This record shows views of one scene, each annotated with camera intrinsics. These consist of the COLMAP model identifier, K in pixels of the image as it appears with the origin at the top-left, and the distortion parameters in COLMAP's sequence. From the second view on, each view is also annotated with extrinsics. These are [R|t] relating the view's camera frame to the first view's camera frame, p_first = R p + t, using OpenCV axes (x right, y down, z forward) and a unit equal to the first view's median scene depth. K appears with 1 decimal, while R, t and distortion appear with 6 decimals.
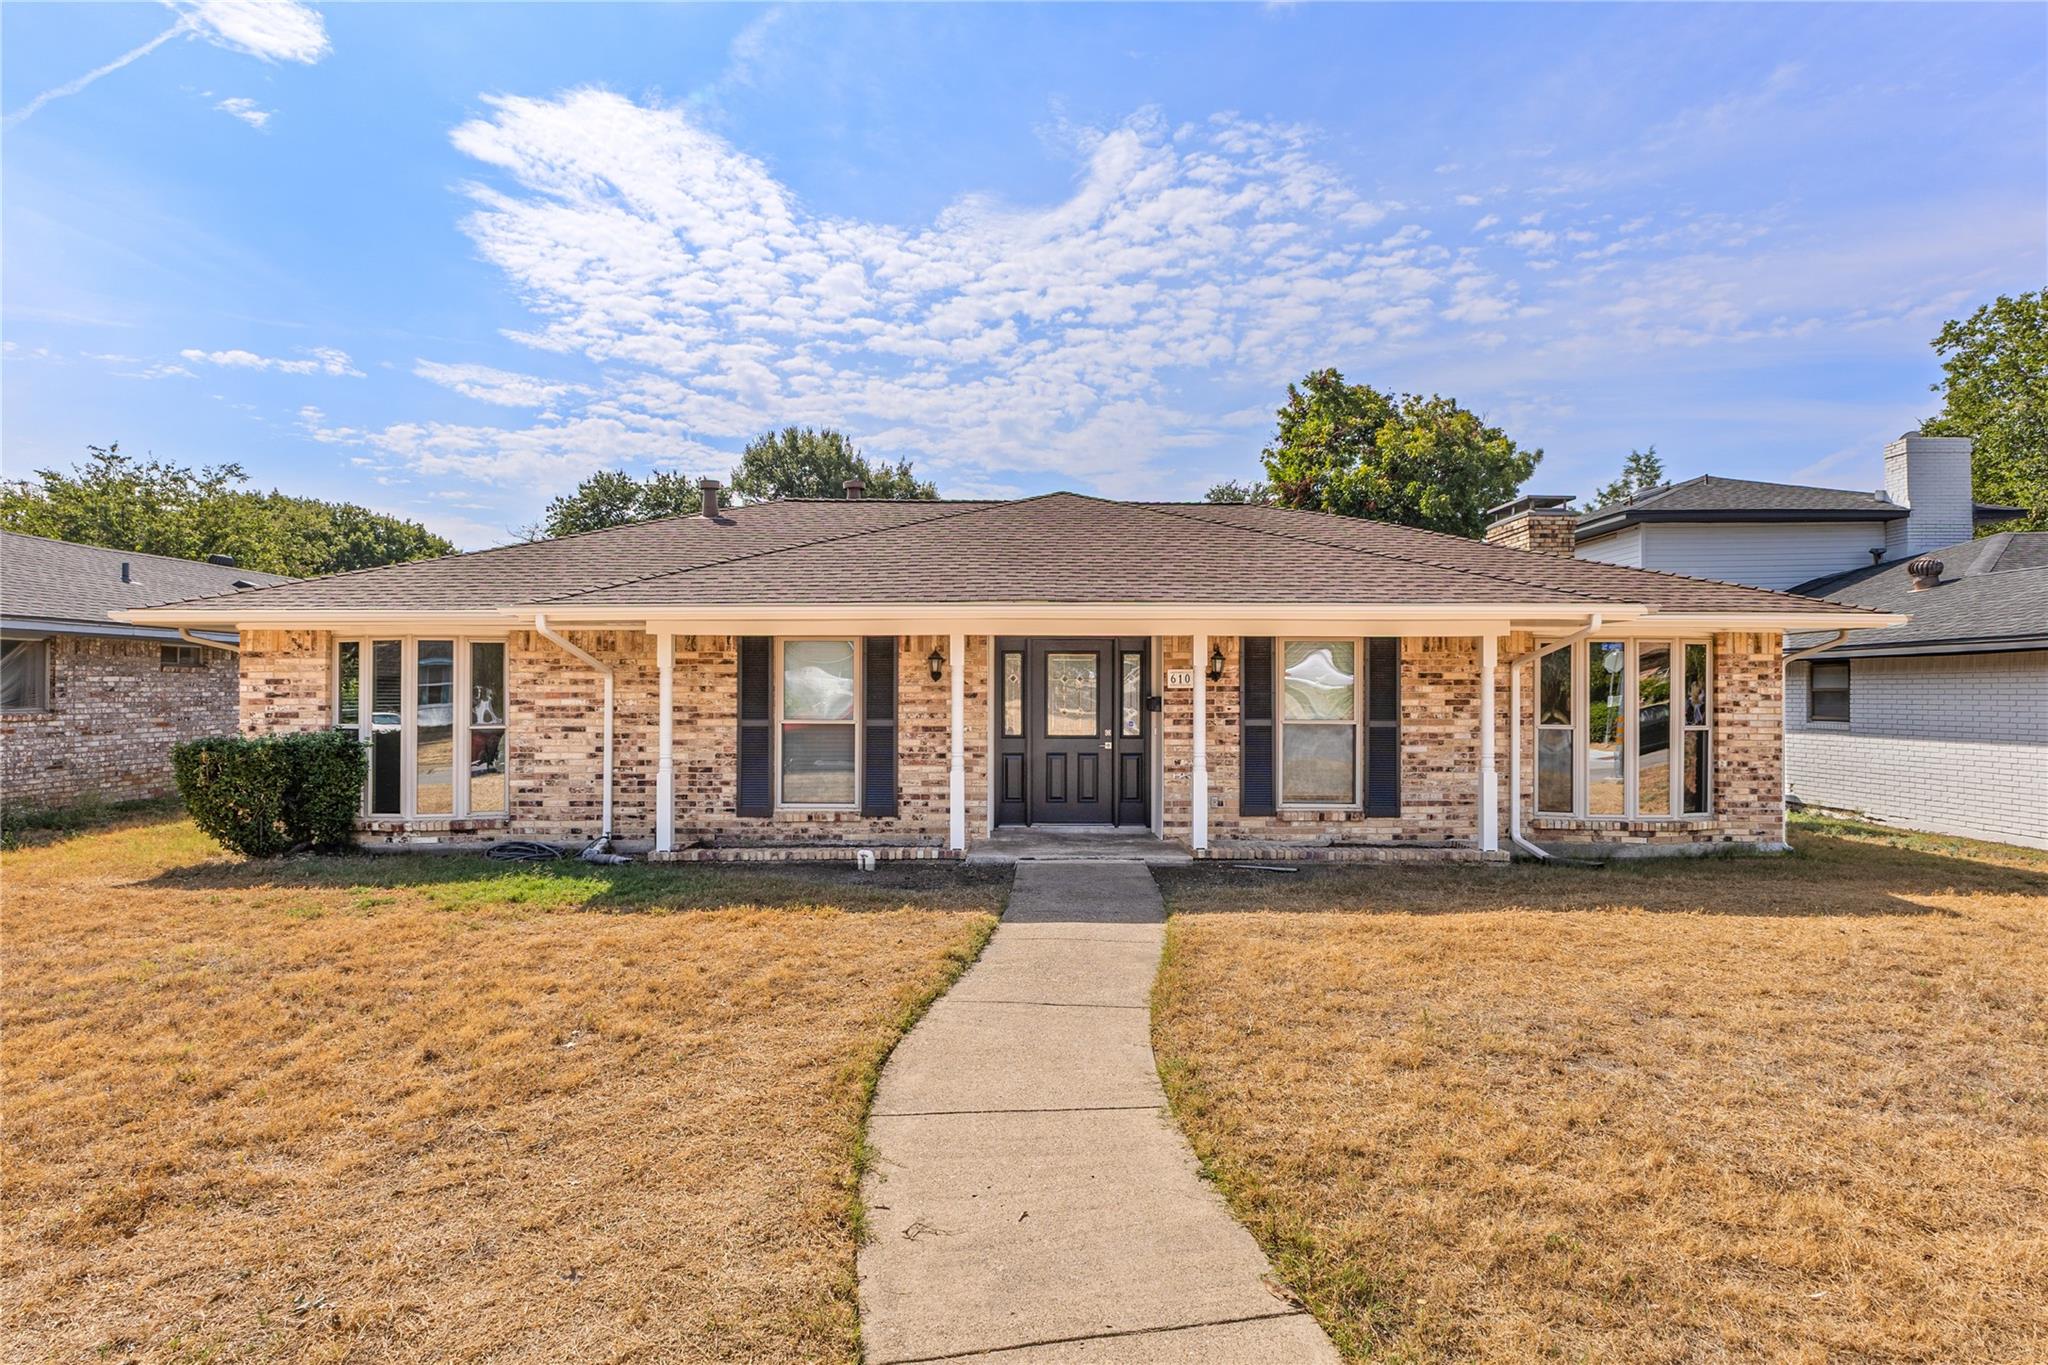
lens RADIAL K [[1095.4, 0, 1030.8], [0, 1095.4, 696.3], [0, 0, 1]] dist [0.001029, -0.010113]
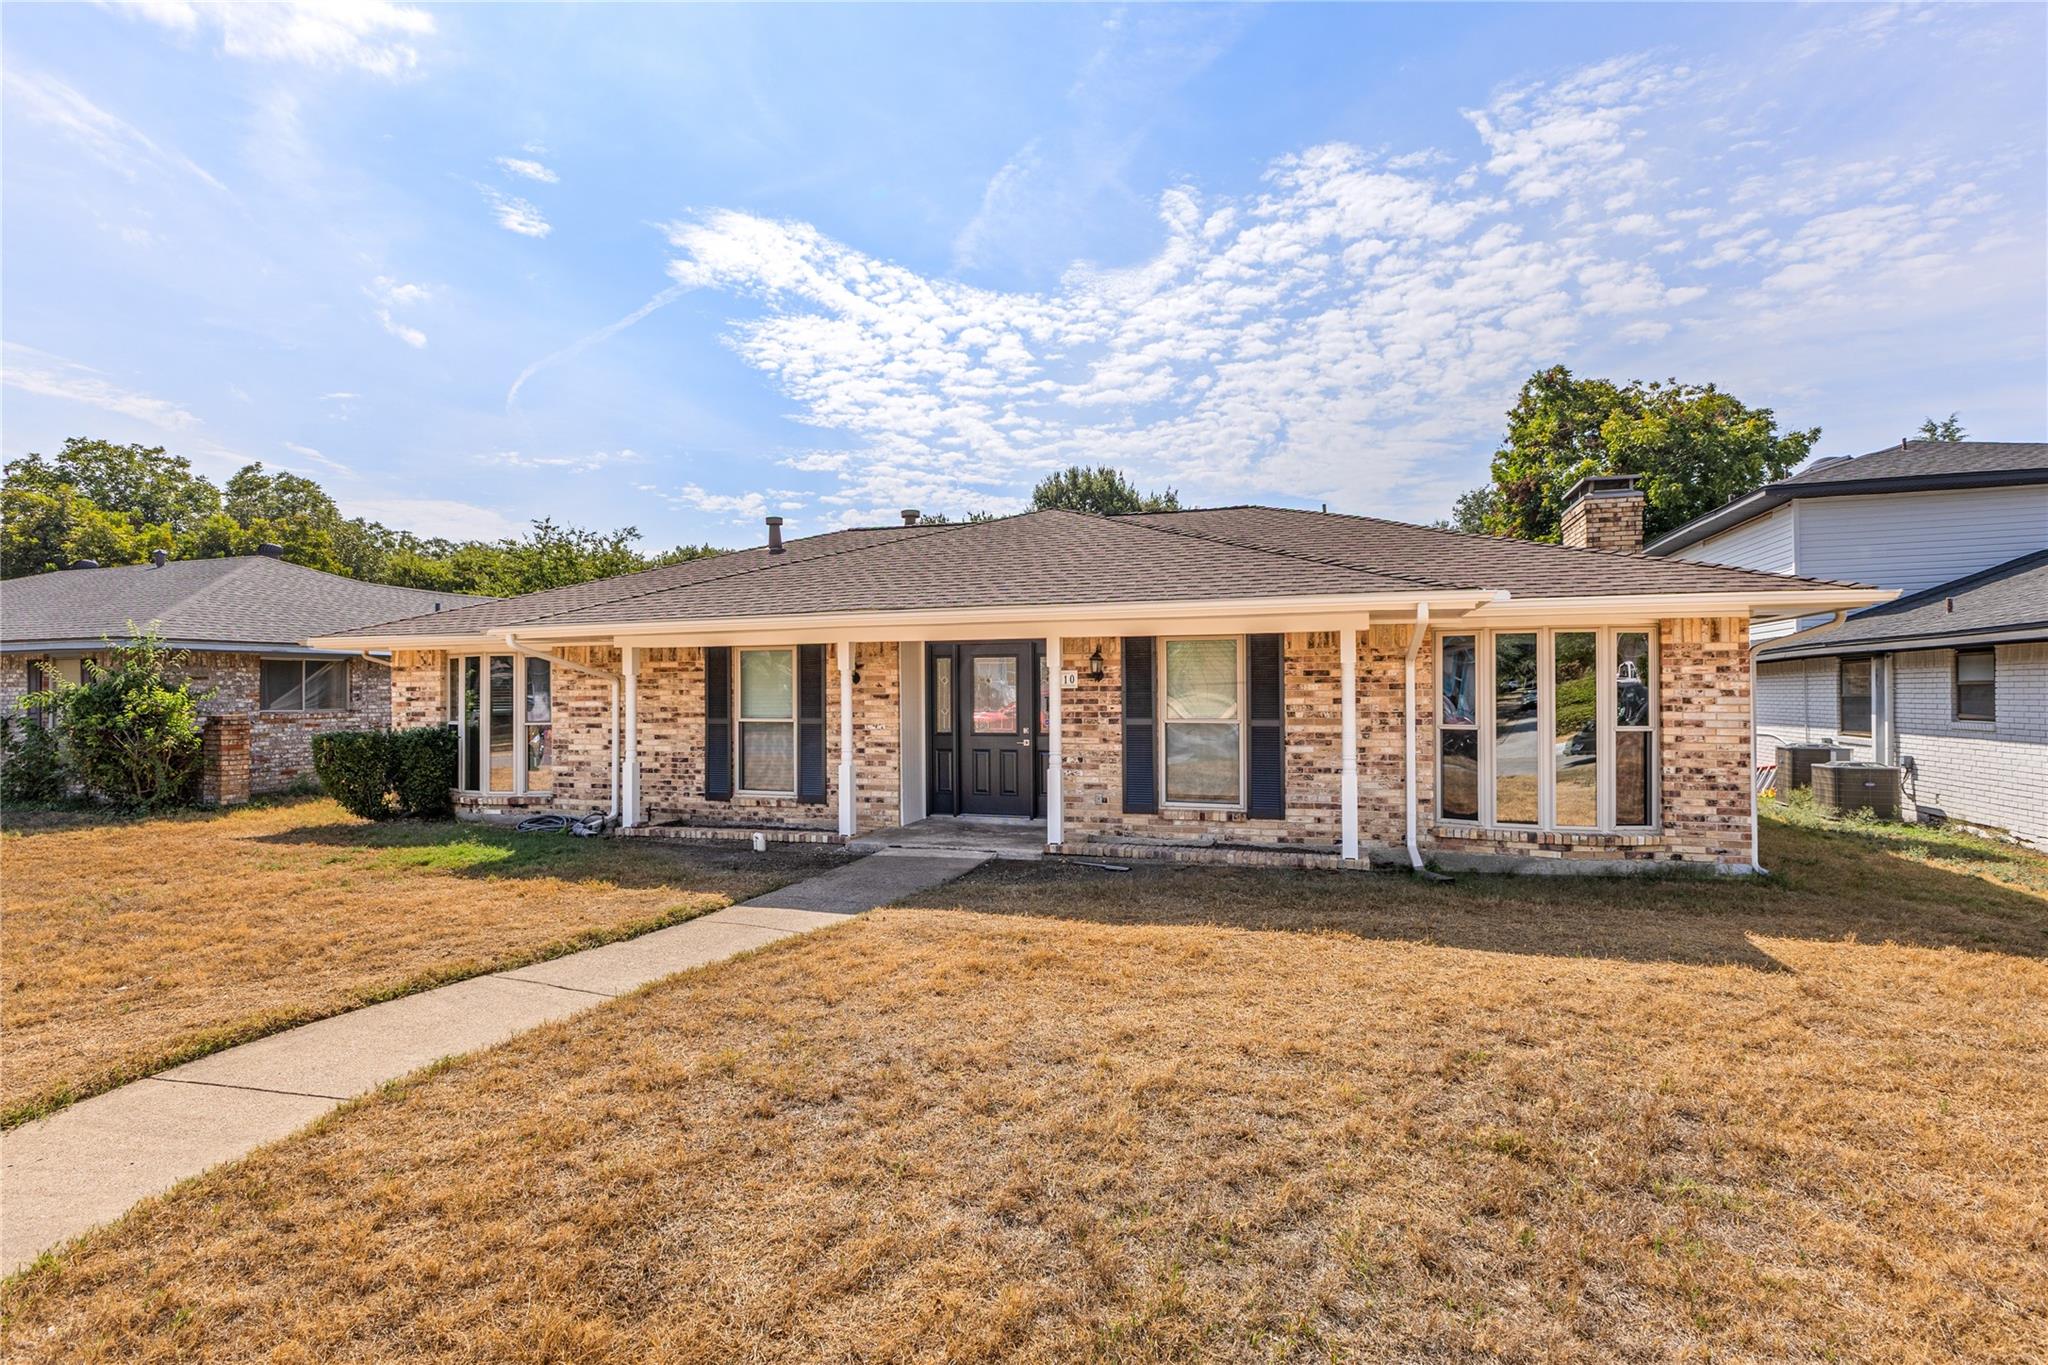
lens RADIAL K [[945.4, 0, 1029.8], [0, 945.4, 712.2], [0, 0, 1]] dist [-0.003101, -0.001666]
pose [[0.952452, -0.000981, -0.304687, 0.375625], [0.006269, 0.999846, 0.016375, 0.000422], [0.304624, -0.017506, 0.952312, 0.135674]]
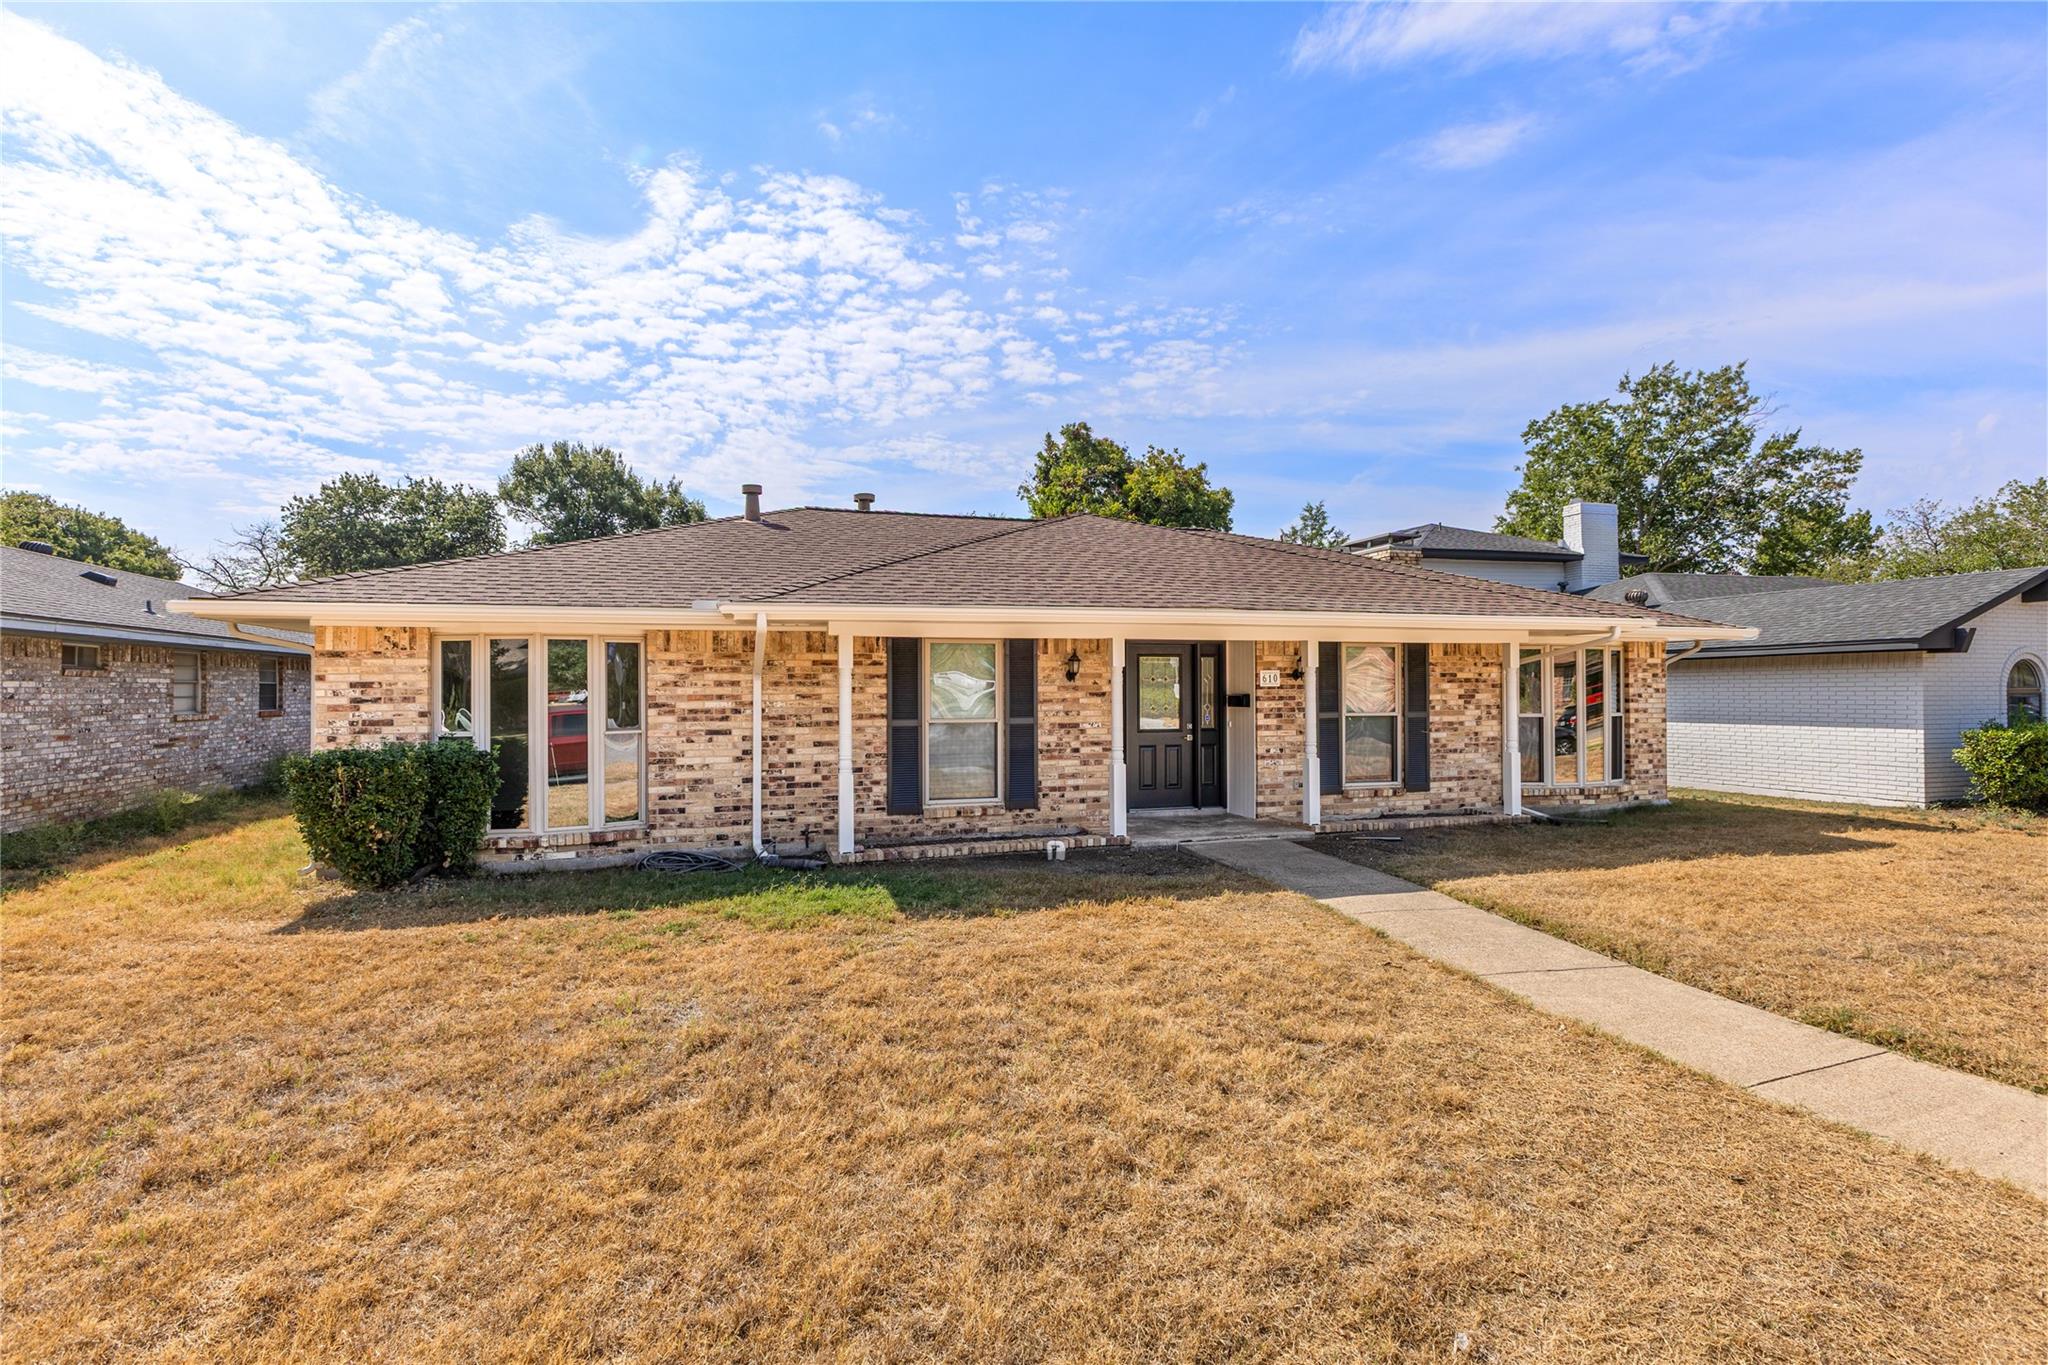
lens RADIAL K [[945.4, 0, 1013.1], [0, 945.4, 673.2], [0, 0, 1]] dist [-0.003101, -0.001666]
pose [[0.957375, -0.001971, 0.288841, -0.409653], [0.009008, 0.999694, -0.023036, -0.000682], [-0.288707, 0.024656, 0.957100, 0.122042]]
